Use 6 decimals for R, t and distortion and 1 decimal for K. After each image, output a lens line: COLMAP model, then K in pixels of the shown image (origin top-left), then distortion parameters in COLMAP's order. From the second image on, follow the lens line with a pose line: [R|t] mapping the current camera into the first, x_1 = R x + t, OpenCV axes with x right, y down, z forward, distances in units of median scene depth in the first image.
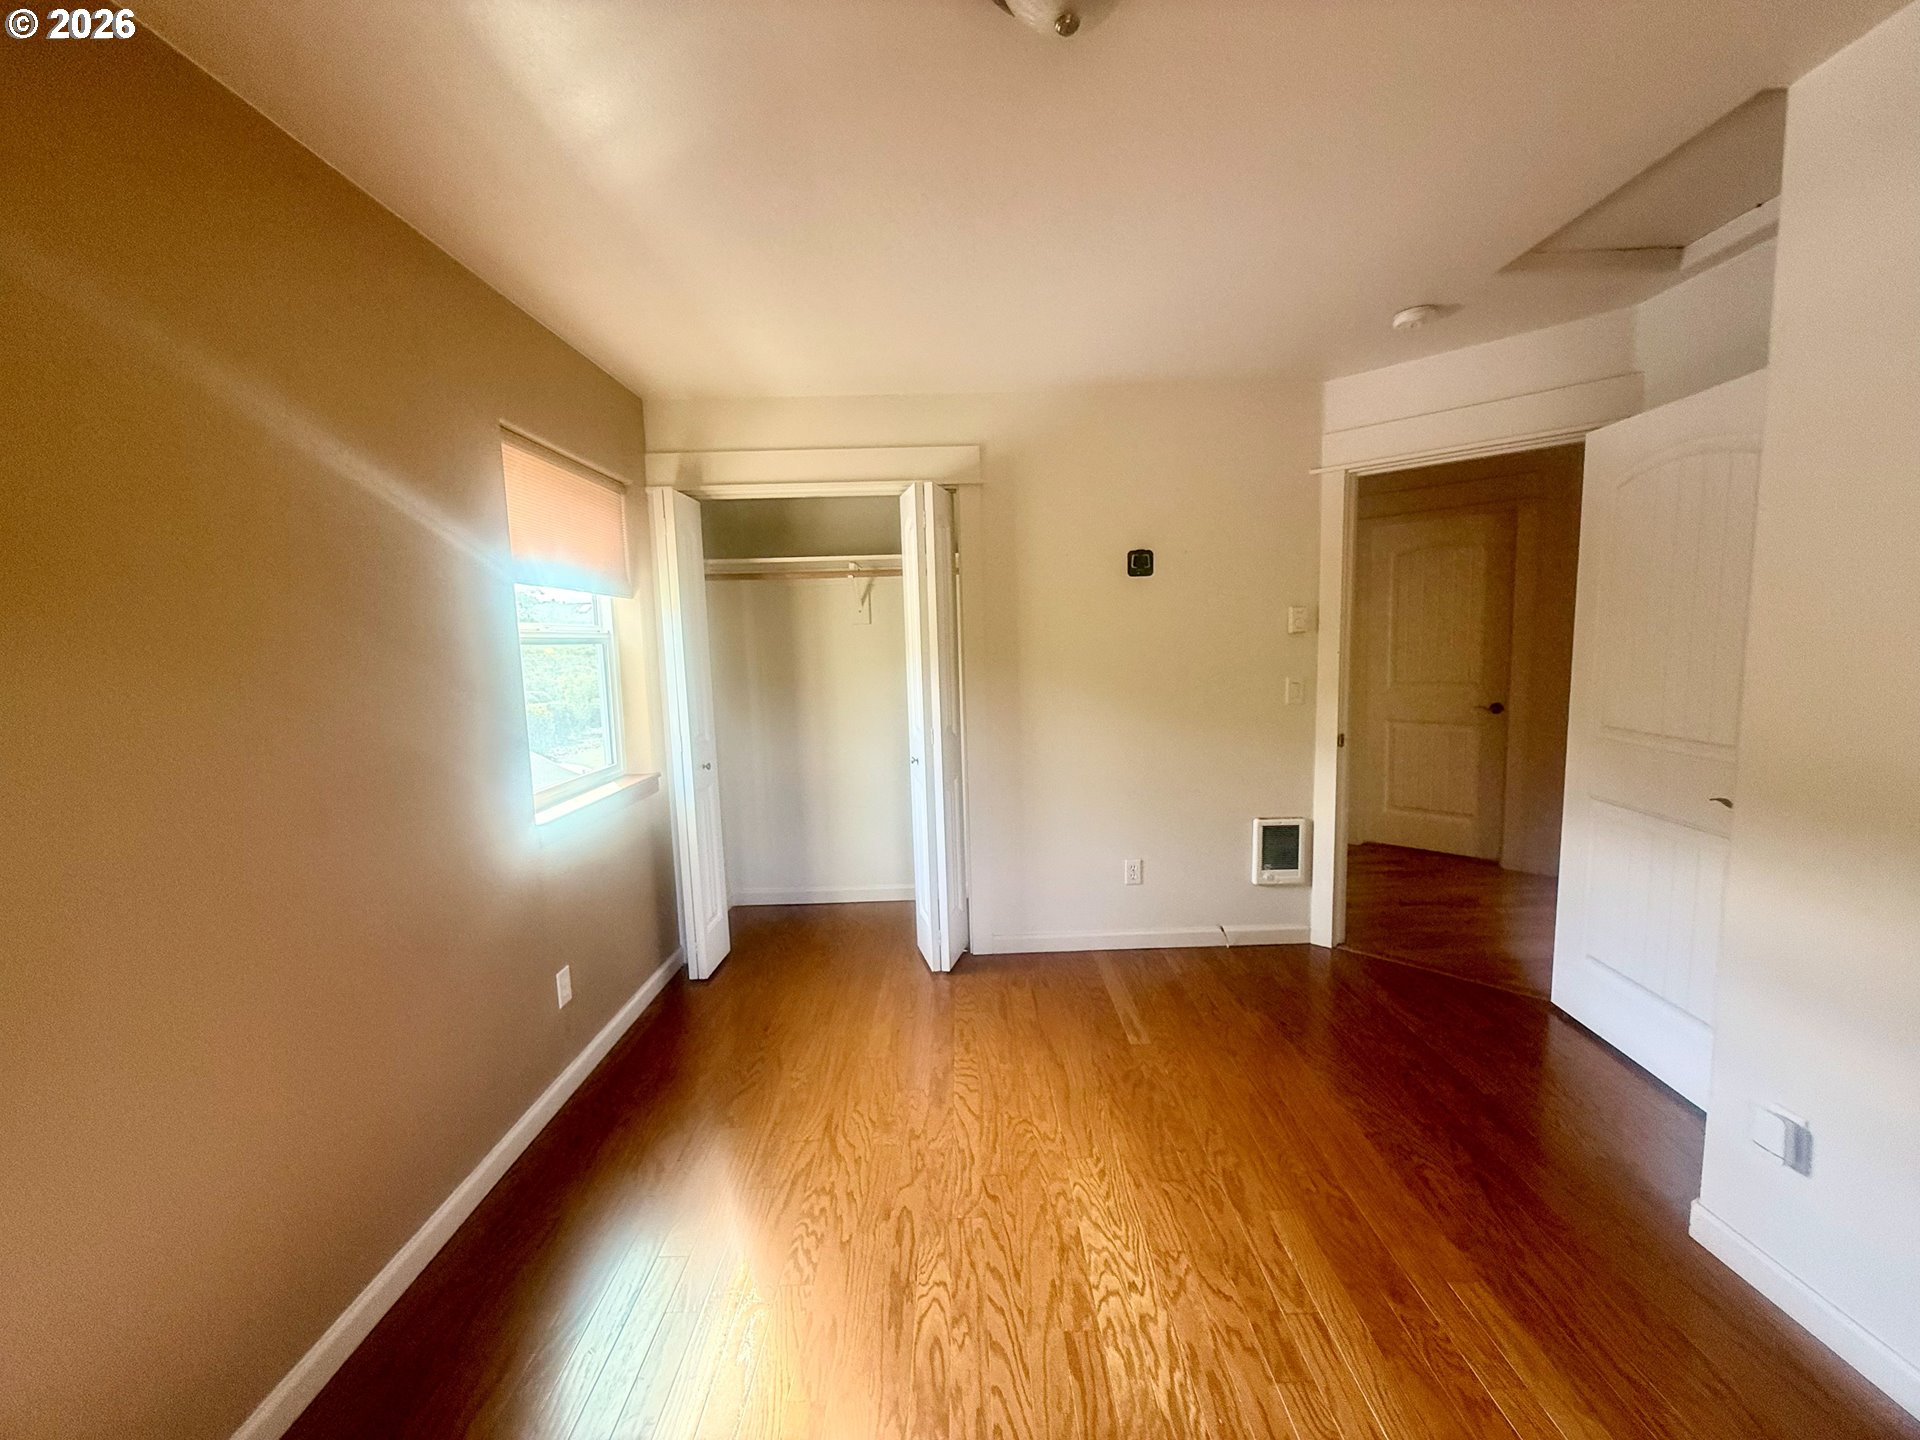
lens RADIAL K [[764.2, 0, 965.0], [0, 764.2, 723.2], [0, 0, 1]] dist [-0.000792, 0.000071]
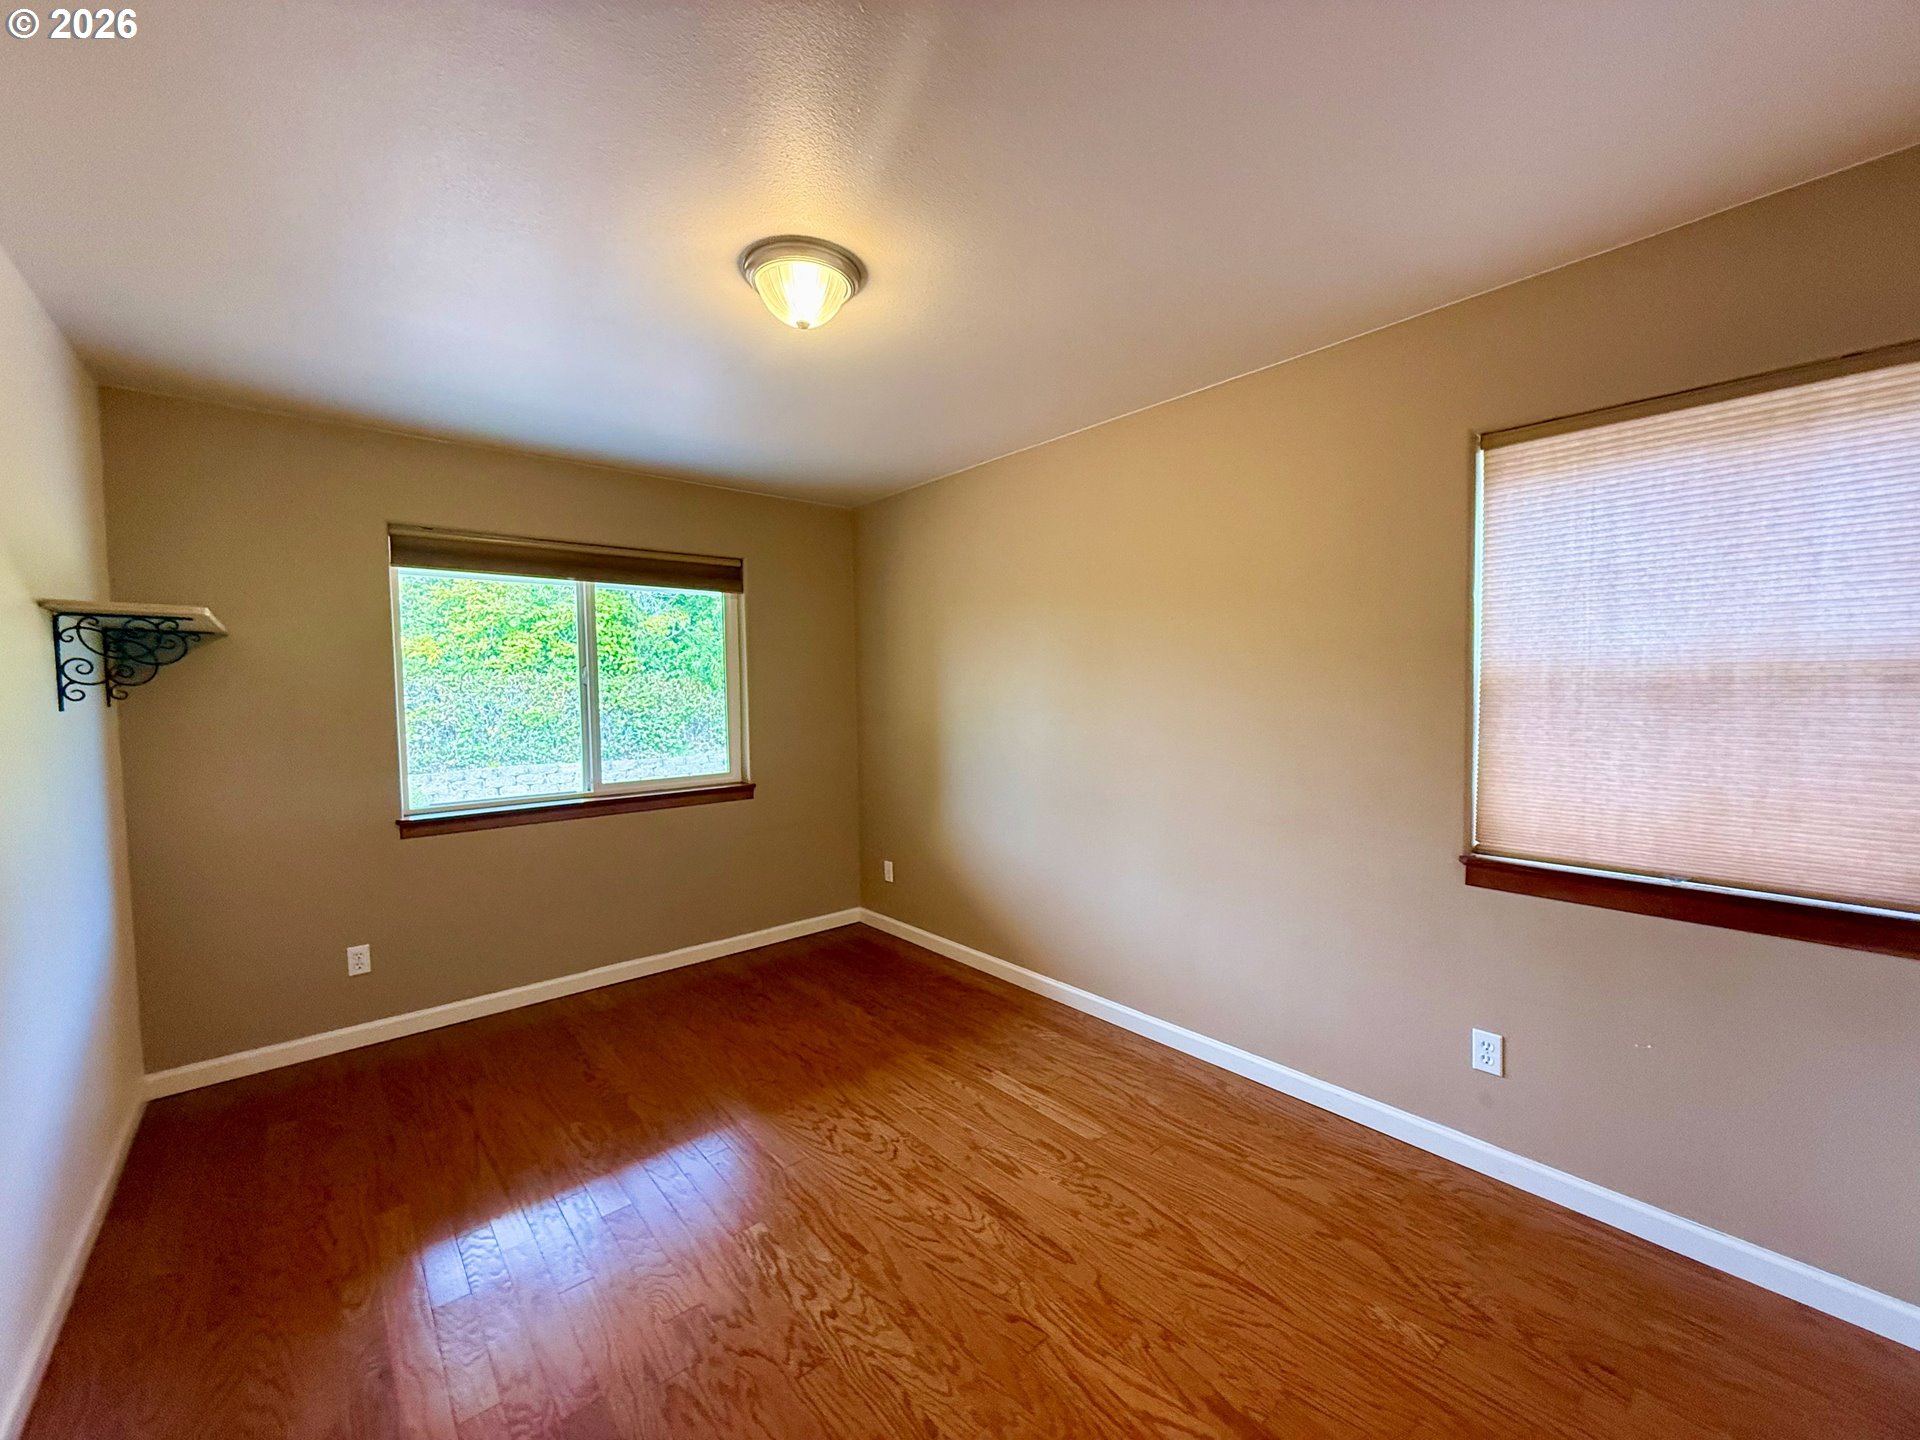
lens RADIAL K [[764.2, 0, 965.0], [0, 764.2, 723.2], [0, 0, 1]] dist [-0.000792, 0.000071]
pose [[-0.762128, 0.078728, -0.642622, 0.670248], [-0.027612, 0.987723, 0.153753, -0.206448], [0.646837, 0.134924, -0.750598, 1.750150]]
